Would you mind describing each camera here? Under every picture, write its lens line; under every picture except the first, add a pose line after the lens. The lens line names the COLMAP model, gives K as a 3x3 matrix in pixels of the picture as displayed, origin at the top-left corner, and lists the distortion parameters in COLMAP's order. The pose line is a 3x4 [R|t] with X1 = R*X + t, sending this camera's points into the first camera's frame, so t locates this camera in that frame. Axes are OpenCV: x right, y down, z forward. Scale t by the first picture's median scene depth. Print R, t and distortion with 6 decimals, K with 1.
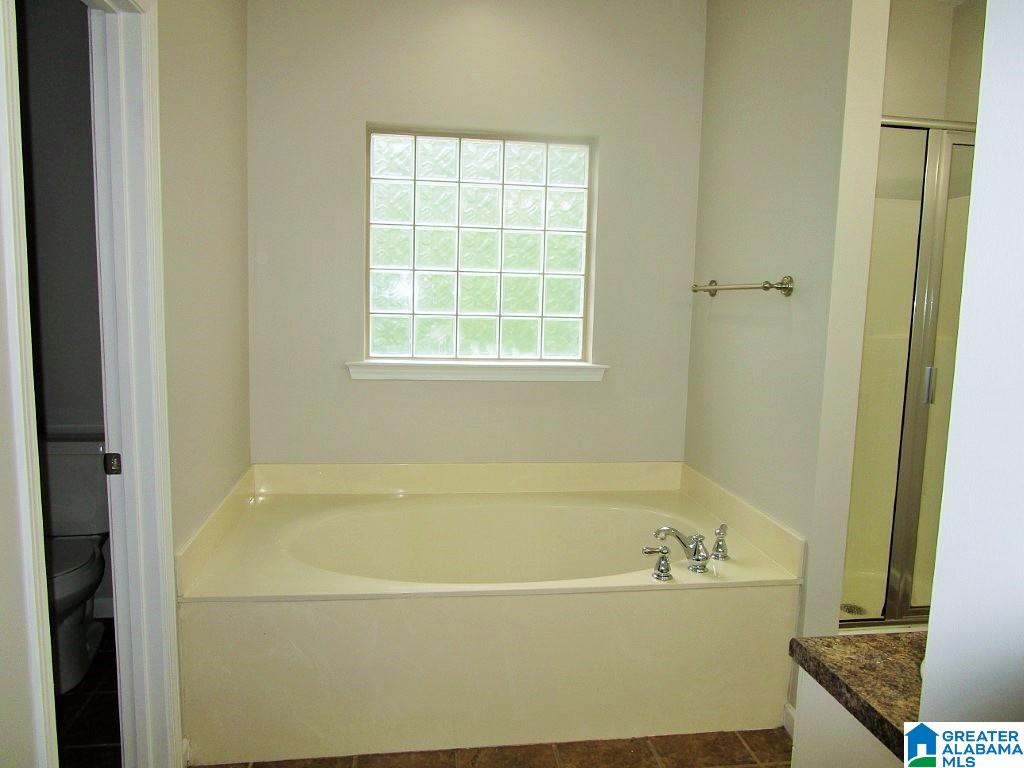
lens RADIAL K [[720.8, 0, 512.0], [0, 720.8, 384.0], [0, 0, 1]] dist [-0.018909, -0.001827]
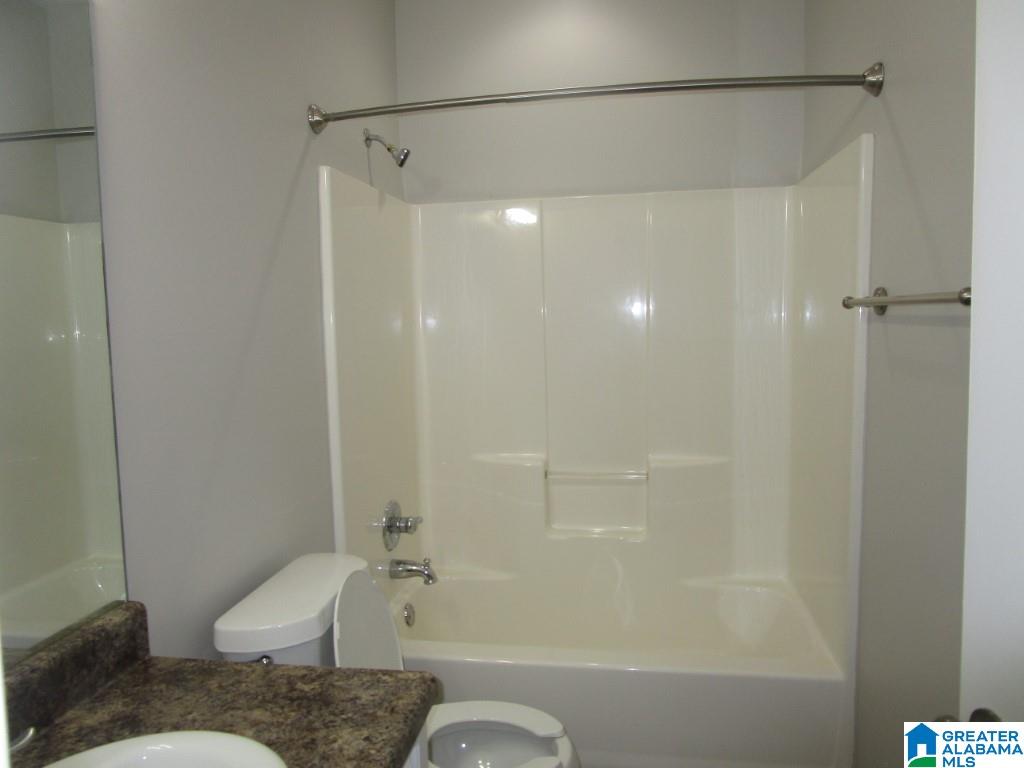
lens RADIAL K [[724.0, 0, 512.0], [0, 724.0, 384.0], [0, 0, 1]] dist [-0.028598, 0.003965]
pose [[-0.302176, 0.060542, -0.951328, 1.272974], [-0.096991, 0.990849, 0.093865, -0.076532], [0.948305, 0.120634, -0.293539, 0.903363]]
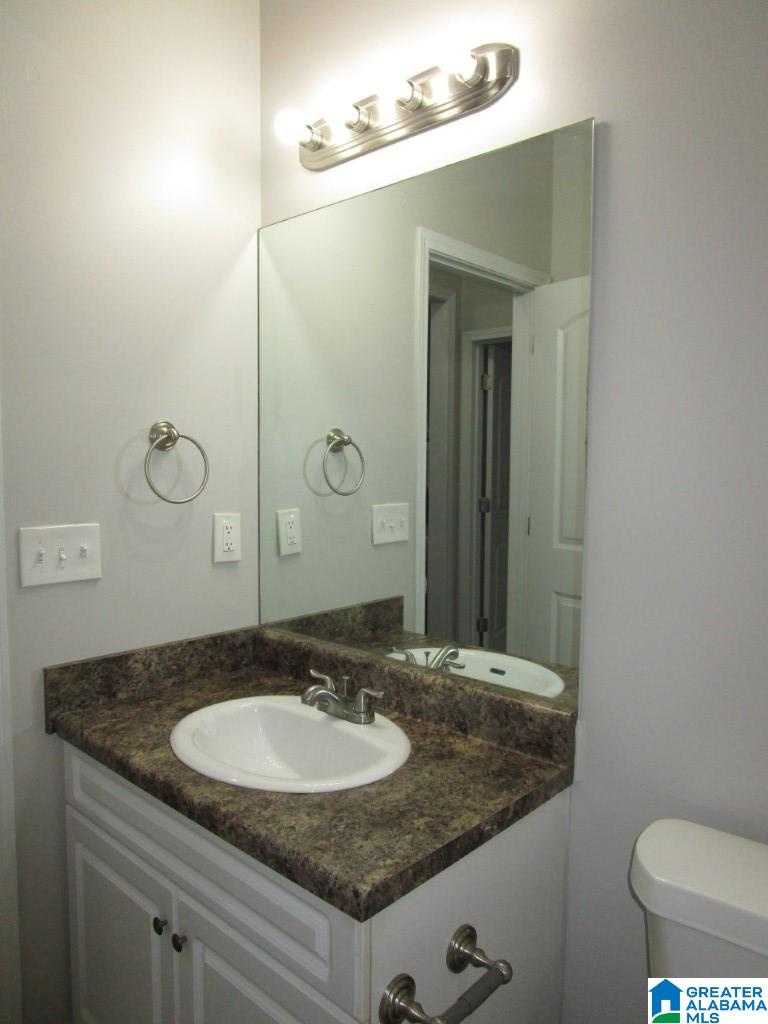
lens RADIAL K [[724.0, 0, 384.0], [0, 724.0, 512.0], [0, 0, 1]] dist [-0.028598, 0.003965]
pose [[-0.625145, -0.092095, 0.775056, 0.301877], [0.072206, 0.981932, 0.174918, -0.104002], [-0.777161, 0.165313, -0.607200, 0.931342]]
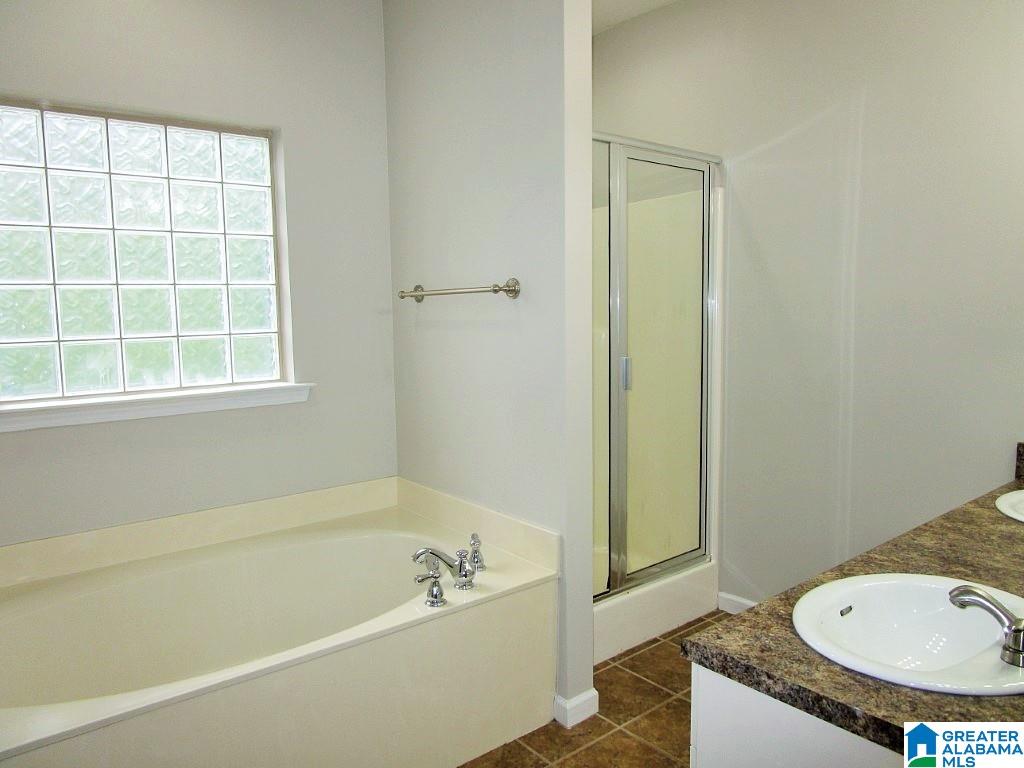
lens RADIAL K [[724.0, 0, 512.0], [0, 724.0, 384.0], [0, 0, 1]] dist [-0.028598, 0.003965]
pose [[0.862038, -0.094498, 0.497956, -0.116025], [0.100681, 0.994813, 0.014493, -0.014451], [-0.496743, 0.037641, 0.867081, 0.102258]]
